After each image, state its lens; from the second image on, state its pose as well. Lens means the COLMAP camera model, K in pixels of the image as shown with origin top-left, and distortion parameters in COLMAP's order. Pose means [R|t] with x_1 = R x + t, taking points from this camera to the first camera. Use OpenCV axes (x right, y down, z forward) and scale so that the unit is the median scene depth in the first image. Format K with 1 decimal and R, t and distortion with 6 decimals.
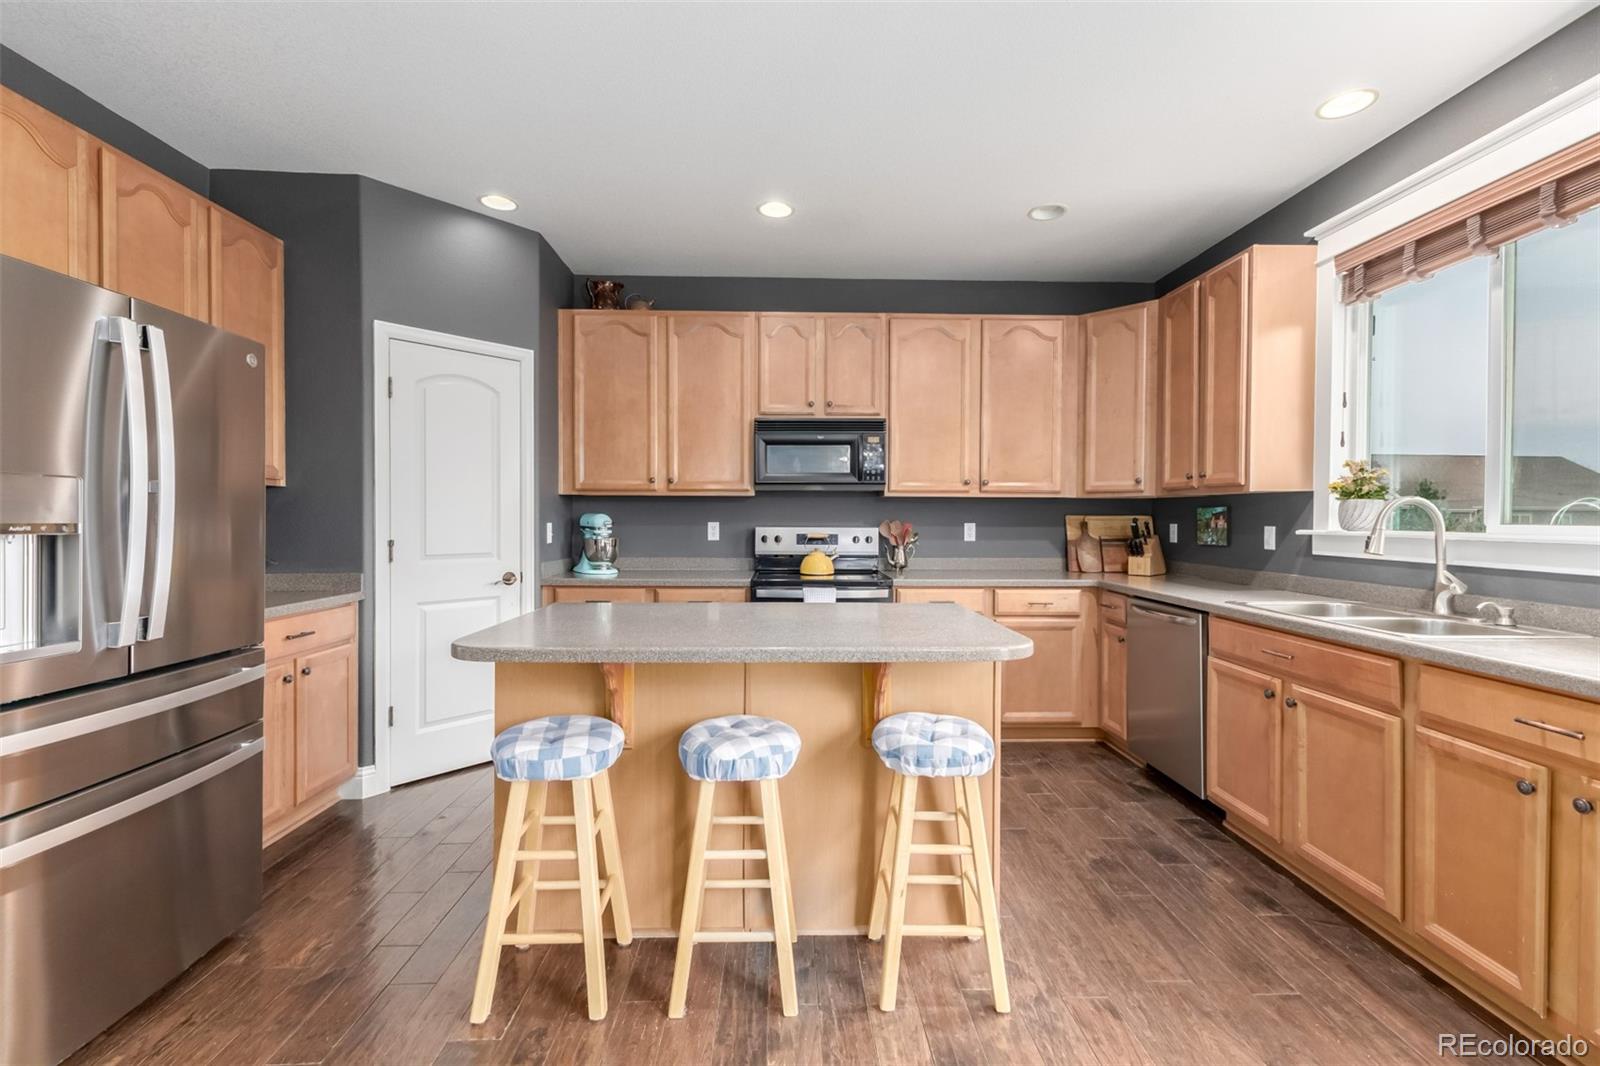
lens RADIAL K [[679.0, 0, 801.3], [0, 679.0, 525.3], [0, 0, 1]] dist [0.000387, -0.000107]
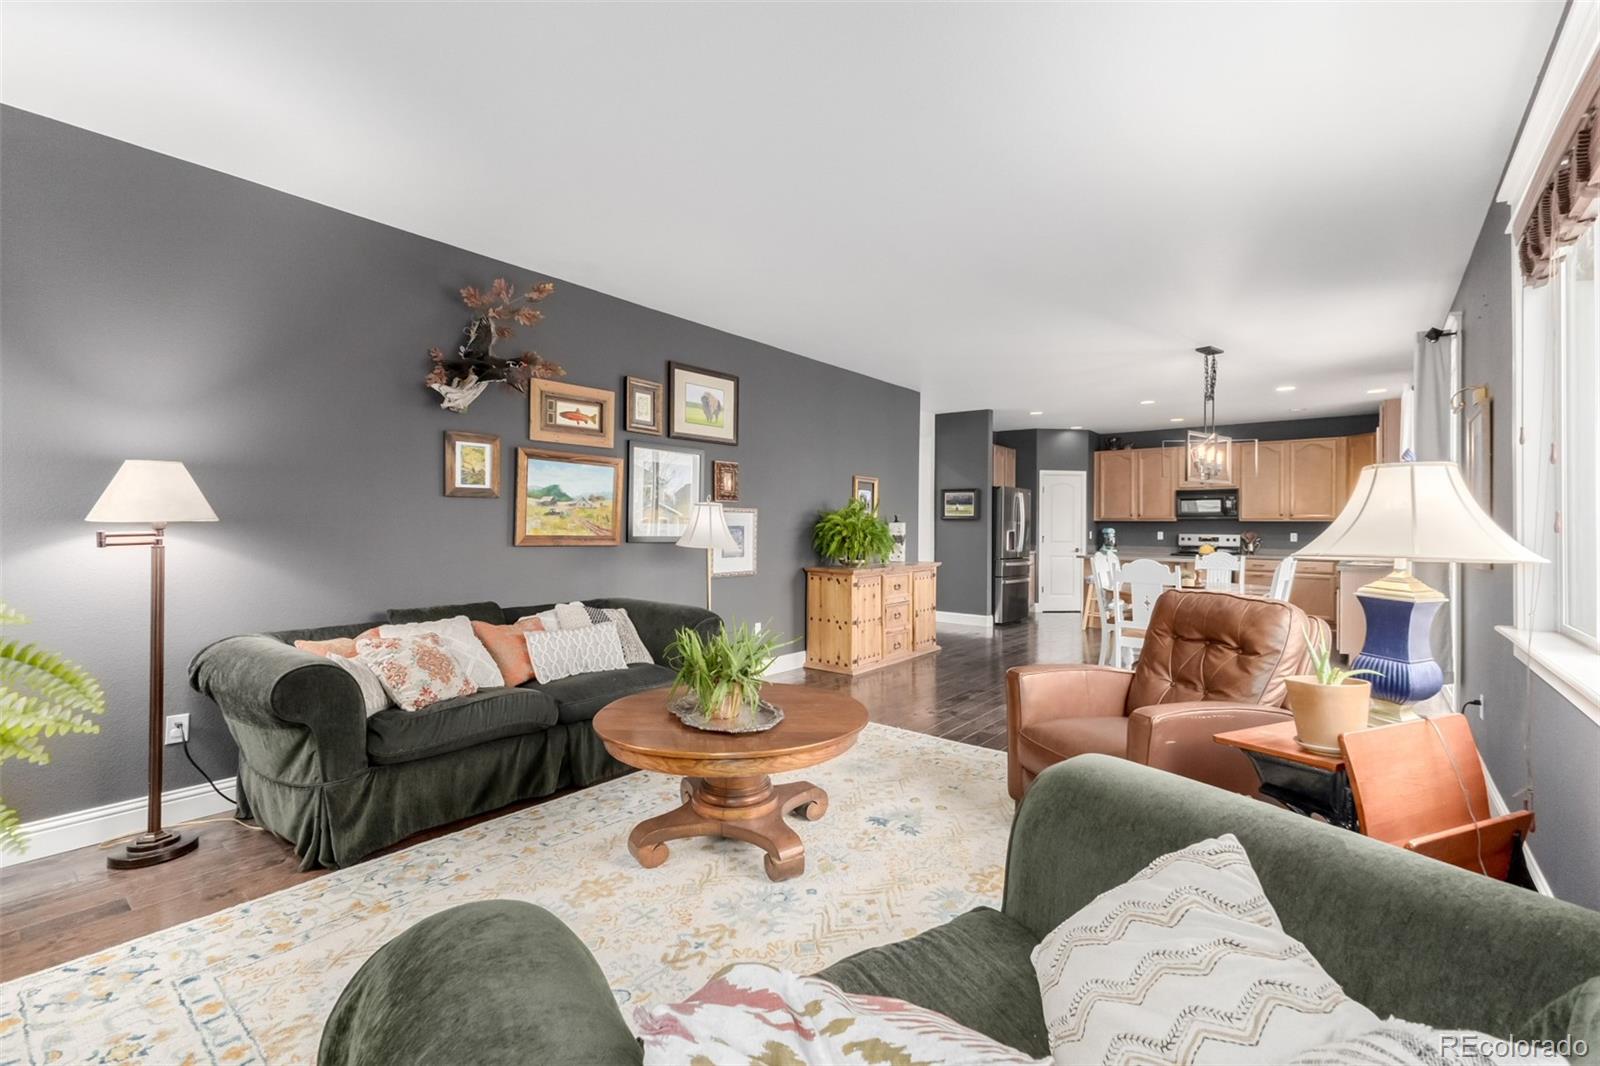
lens RADIAL K [[685.9, 0, 810.3], [0, 685.9, 526.2], [0, 0, 1]] dist [0.002491, 0.000206]
pose [[0.762319, 0.000095, -0.647201, 0.559344], [-0.012713, 0.999809, -0.014827, 0.030298], [0.647076, 0.019530, 0.762175, -1.849542]]
